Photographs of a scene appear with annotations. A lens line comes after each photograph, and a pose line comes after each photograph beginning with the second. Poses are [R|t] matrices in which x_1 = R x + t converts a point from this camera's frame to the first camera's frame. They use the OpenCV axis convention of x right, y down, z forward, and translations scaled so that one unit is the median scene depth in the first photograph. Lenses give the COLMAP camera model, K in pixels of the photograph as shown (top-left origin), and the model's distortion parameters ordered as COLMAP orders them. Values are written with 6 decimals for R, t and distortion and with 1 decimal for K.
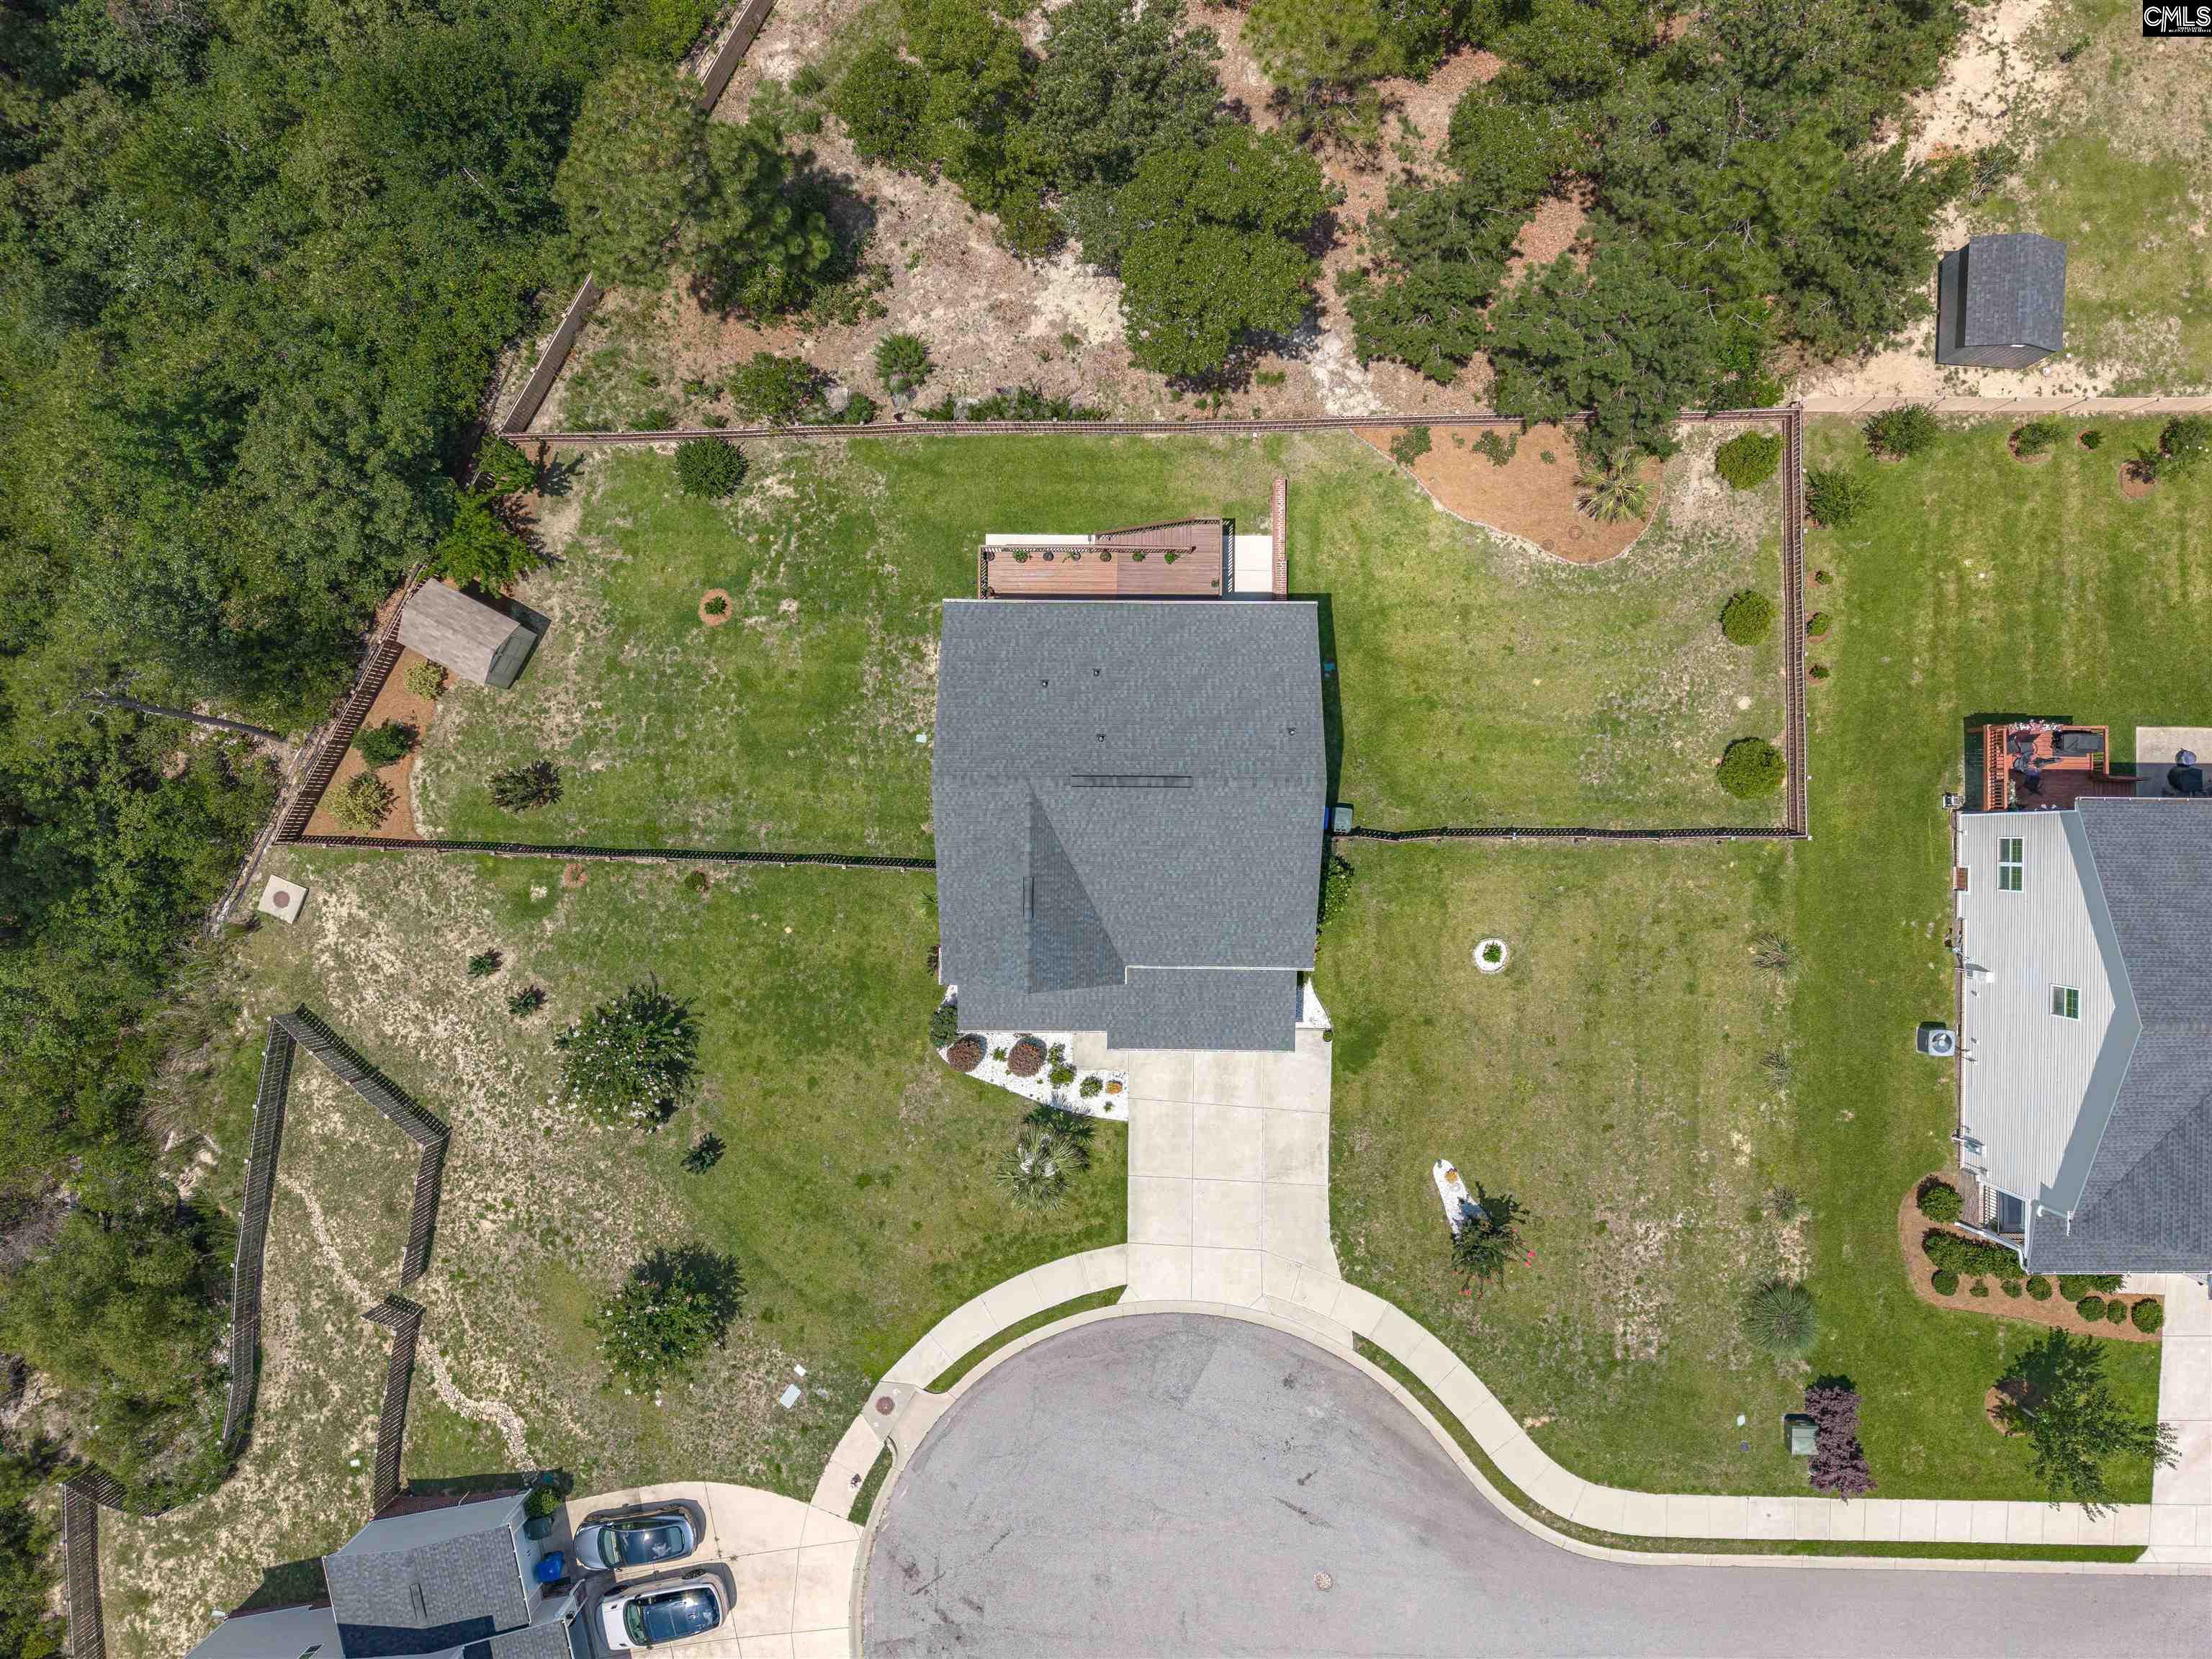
lens RADIAL K [[1523.2, 0, 1106.0], [0, 1523.2, 829.5], [0, 0, 1]] dist [0.000218, -0.036166]
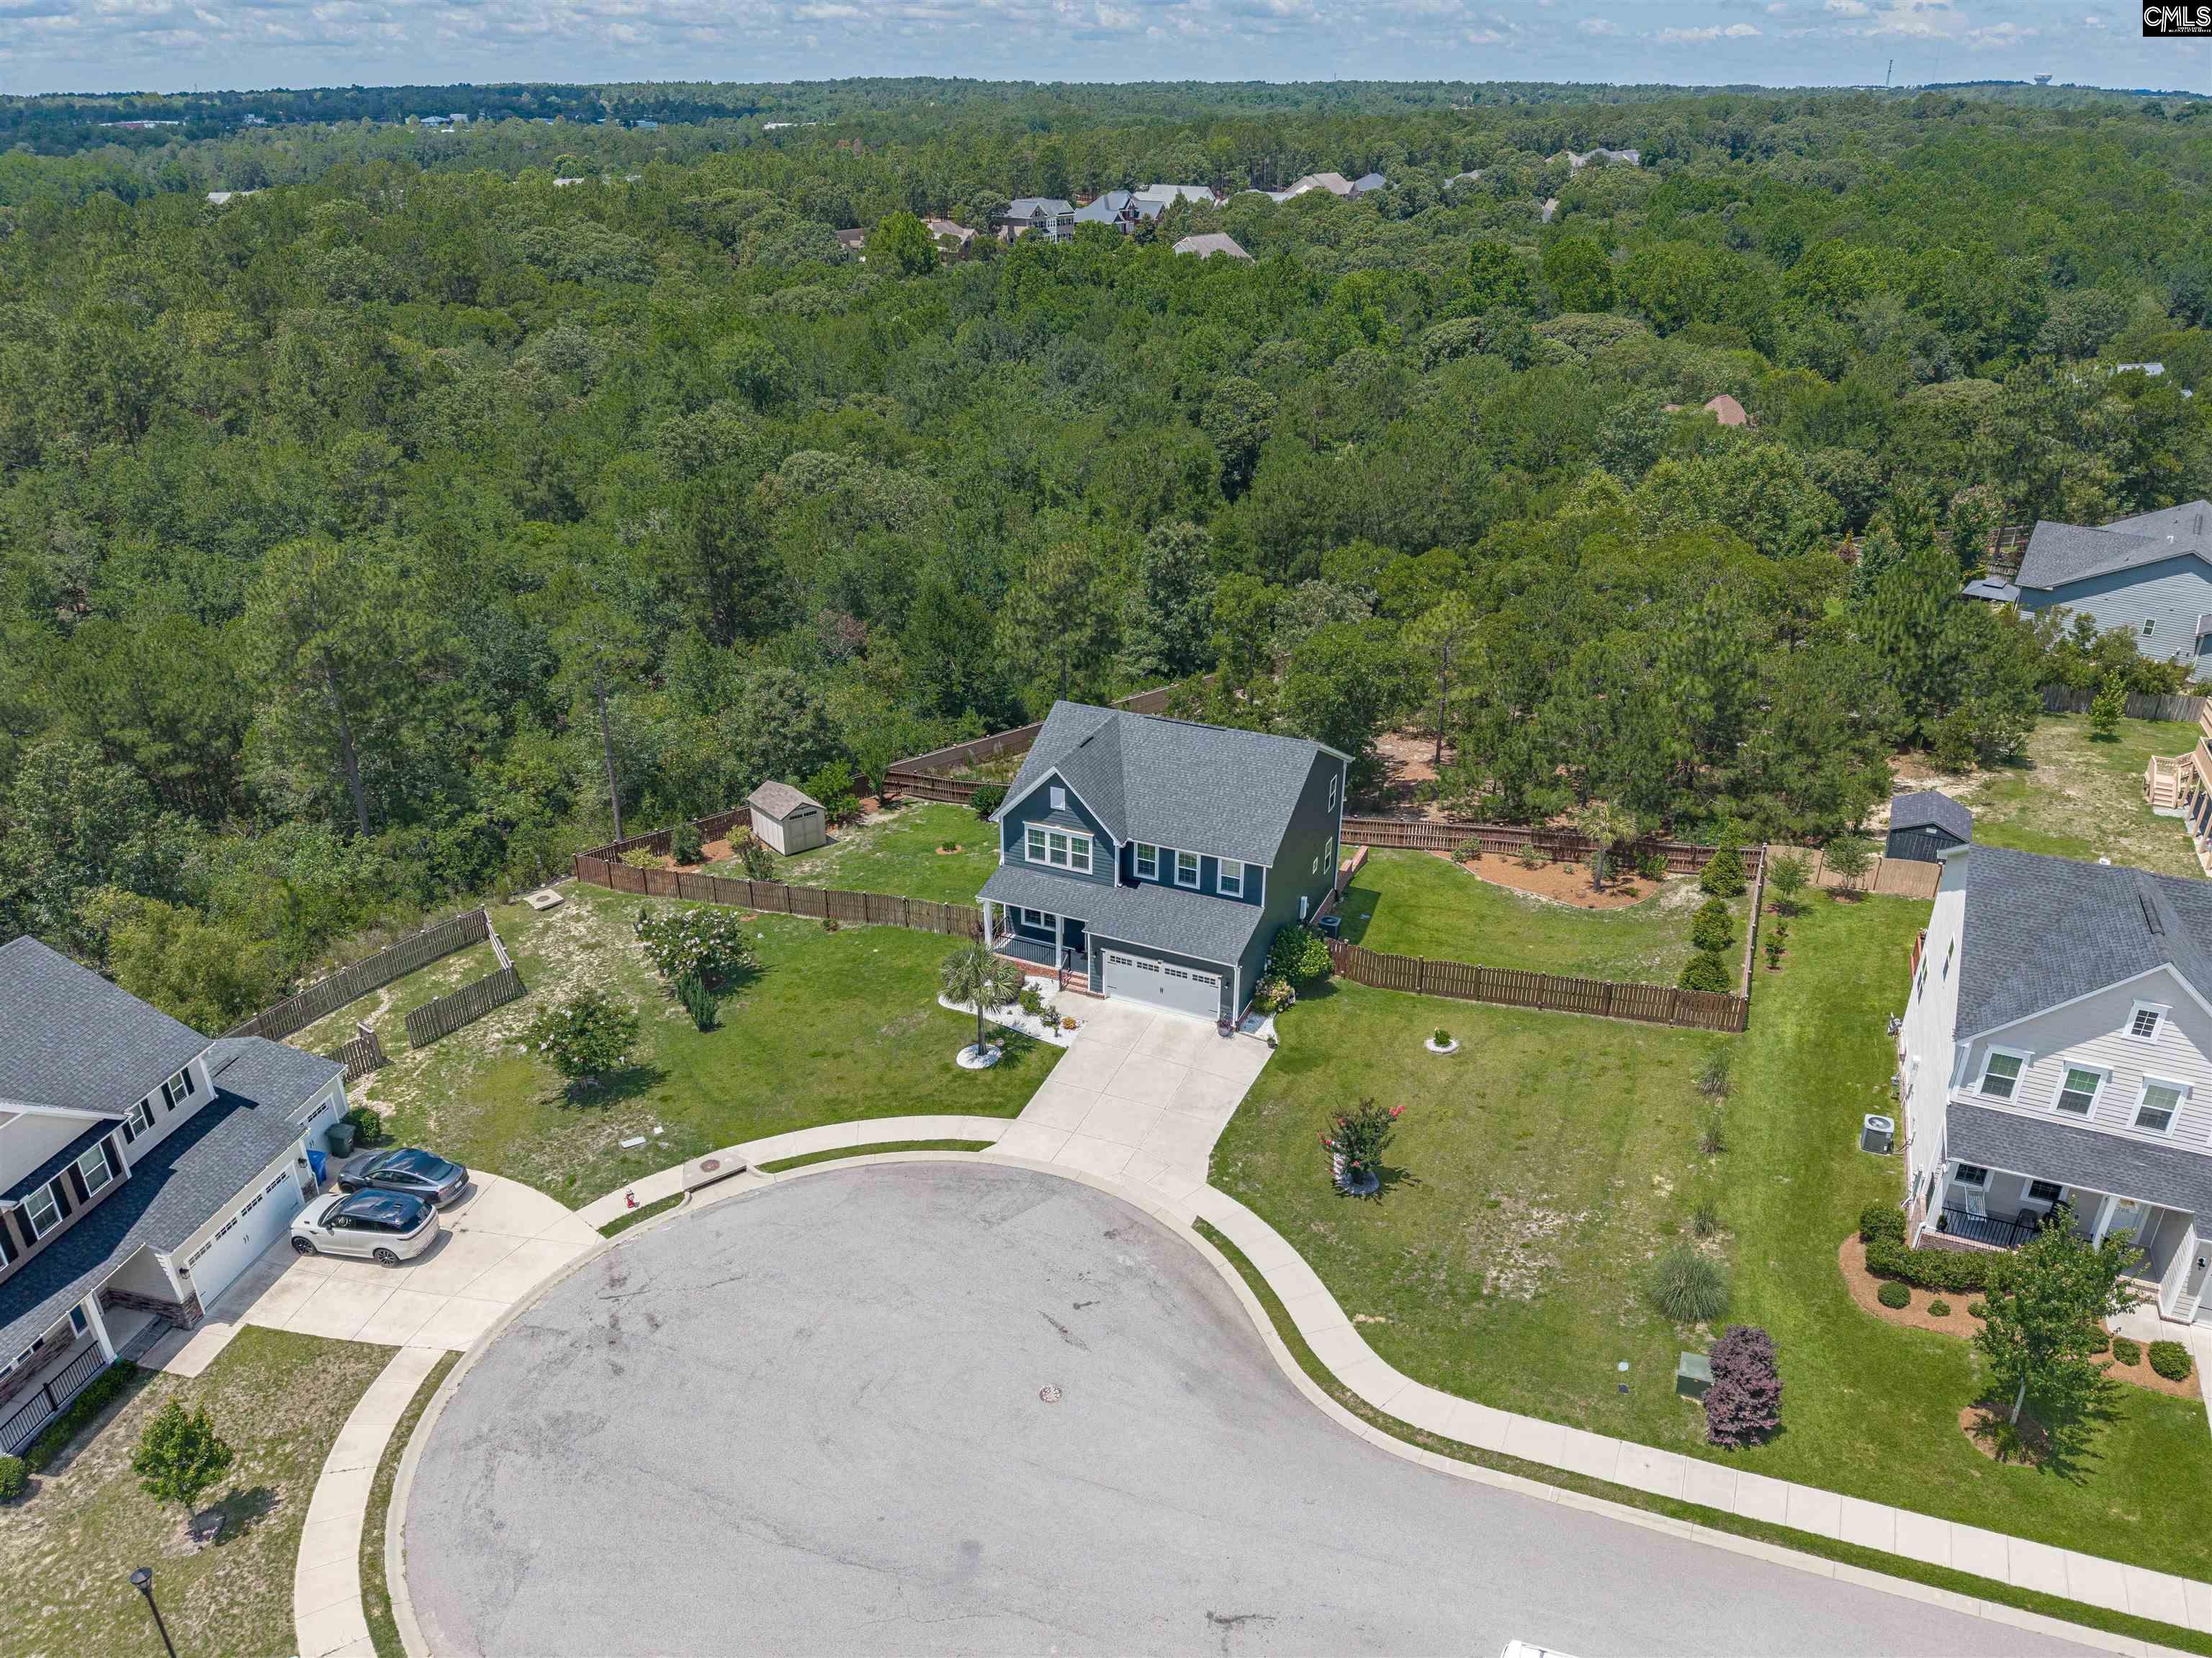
lens RADIAL K [[1523.0, 0, 1106.0], [0, 1523.0, 829.0], [0, 0, 1]] dist [0.000218, -0.036166]
pose [[0.917414, 0.184074, -0.352801, 0.383386], [-0.397808, 0.401843, -0.824786, 0.990698], [-0.010050, 0.897017, 0.441882, 0.390393]]
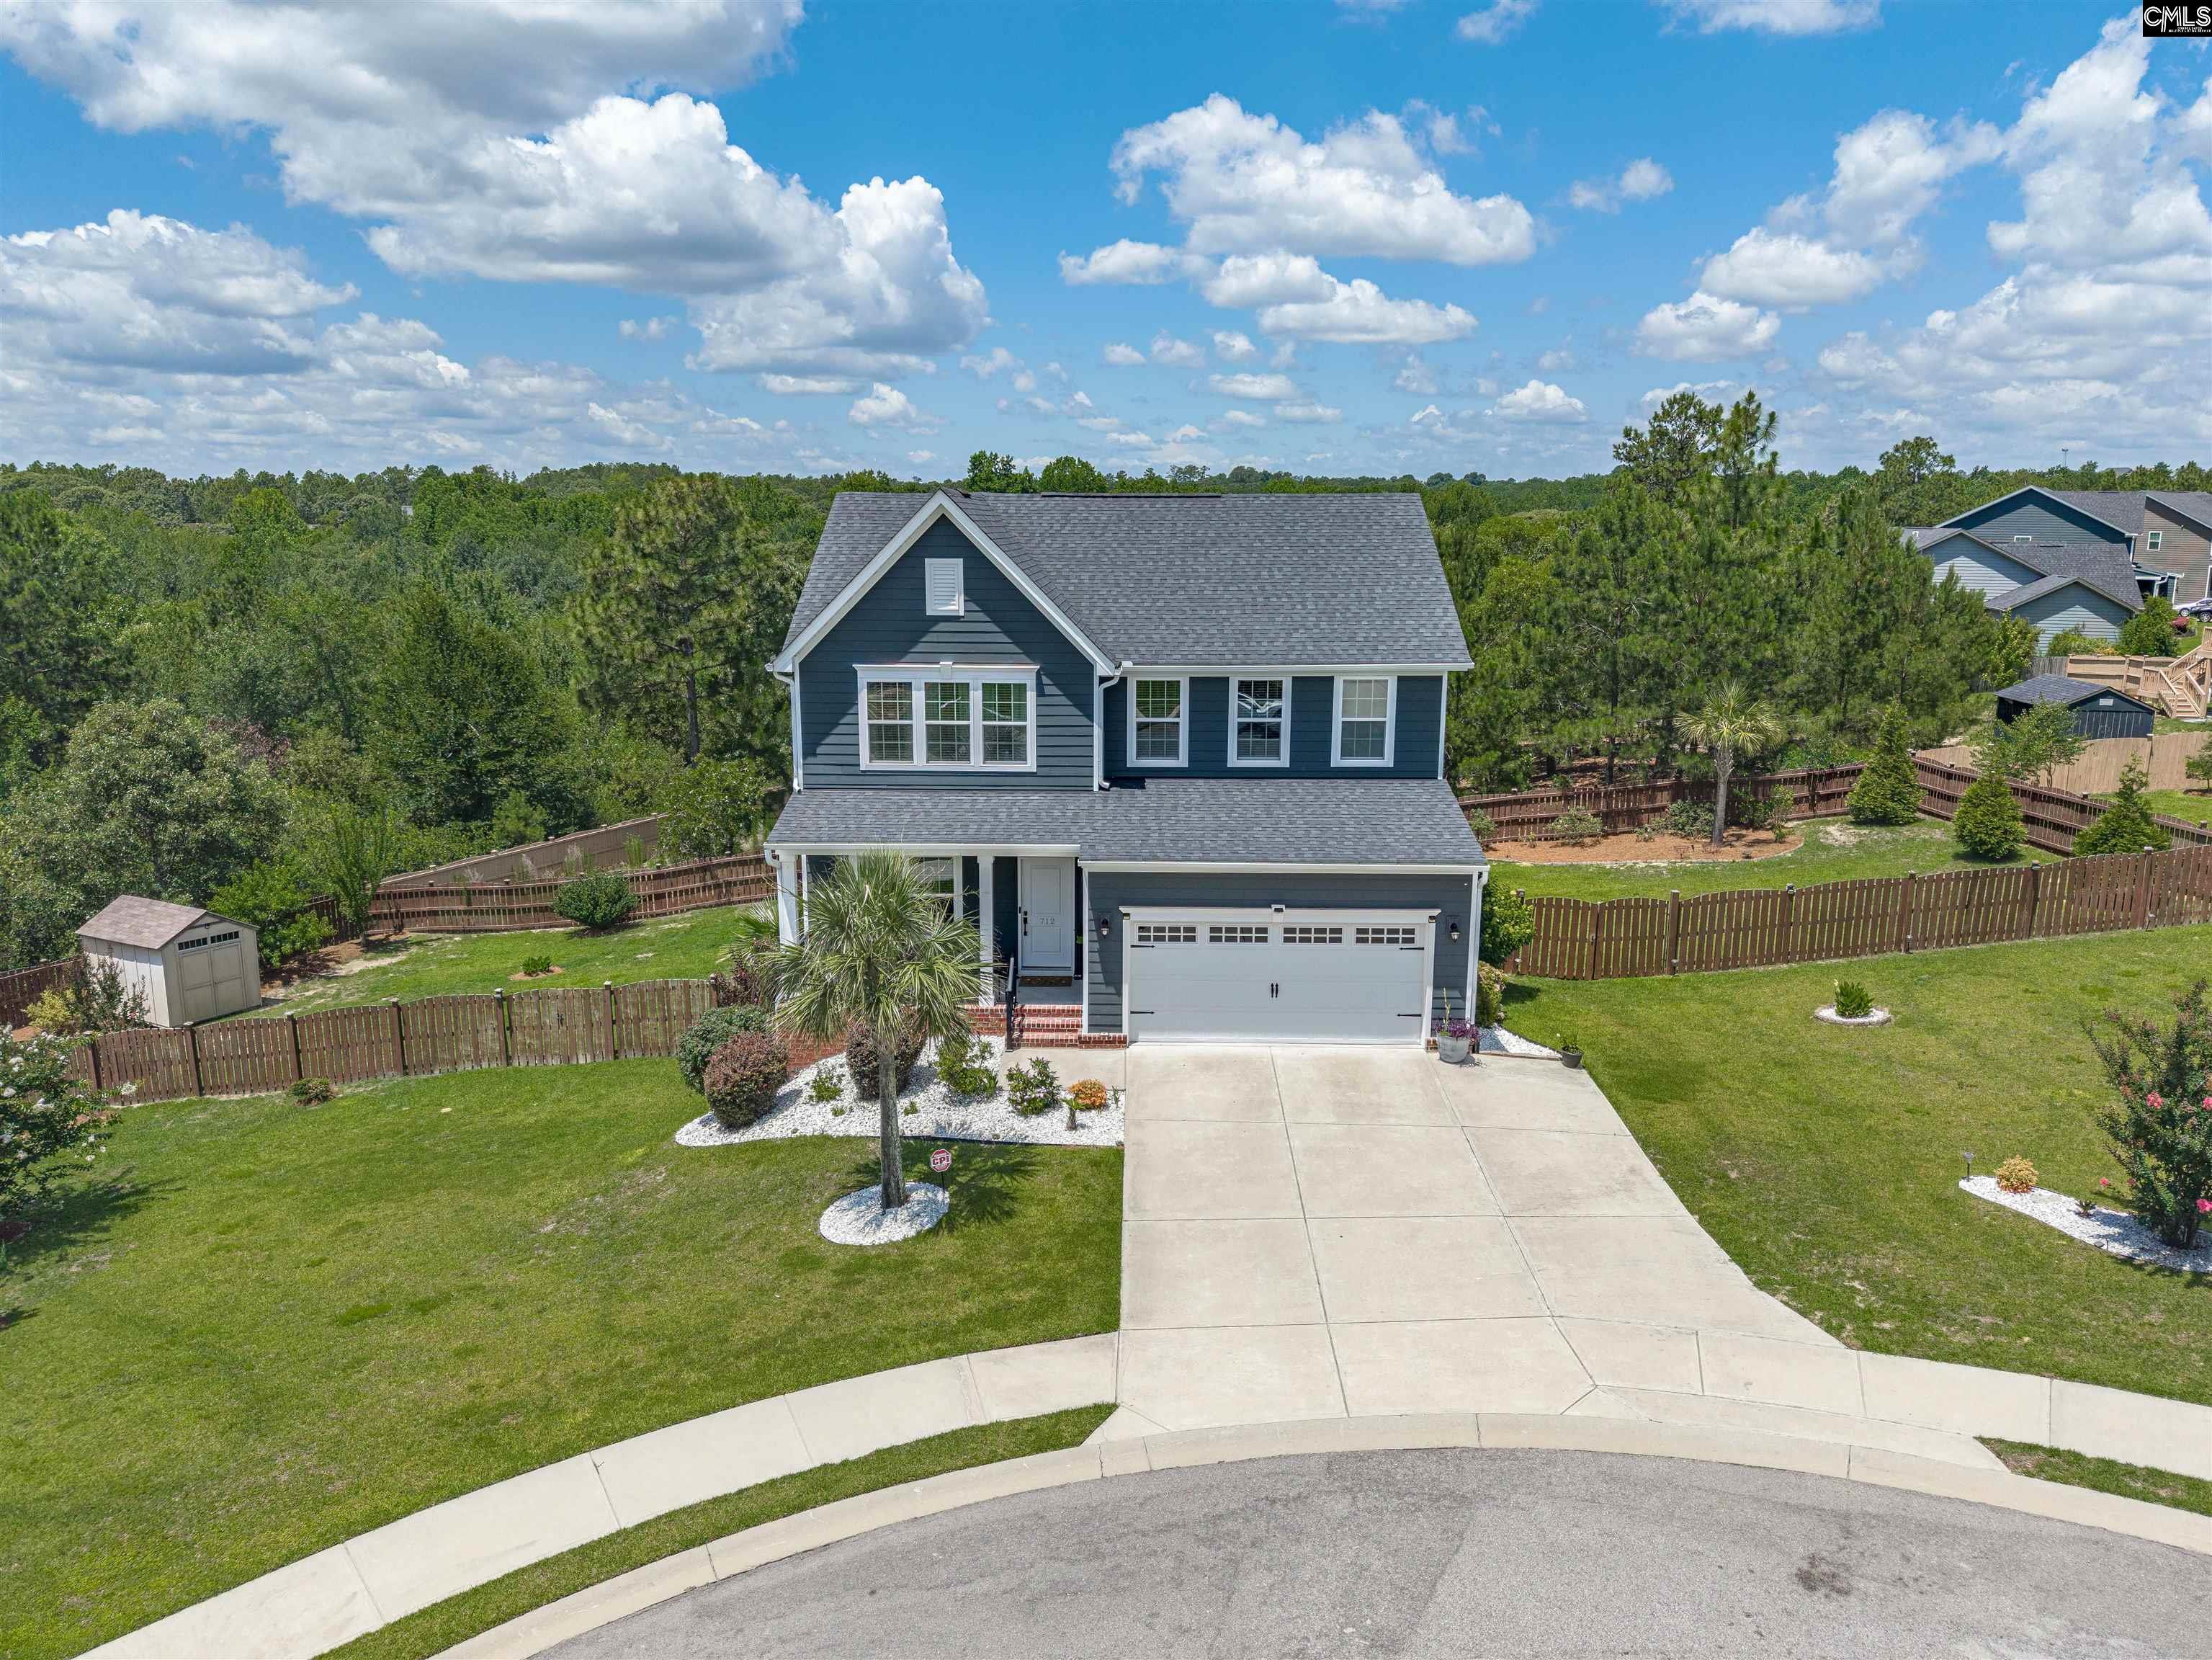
lens RADIAL K [[1532.7, 0, 1112.2], [0, 1532.7, 827.6], [0, 0, 1]] dist [-0.008817, -0.044553]
pose [[0.999839, 0.015772, -0.008507, 0.013421], [-0.011550, 0.204236, -0.978853, 0.557337], [-0.013701, 0.978795, 0.204386, 0.834509]]
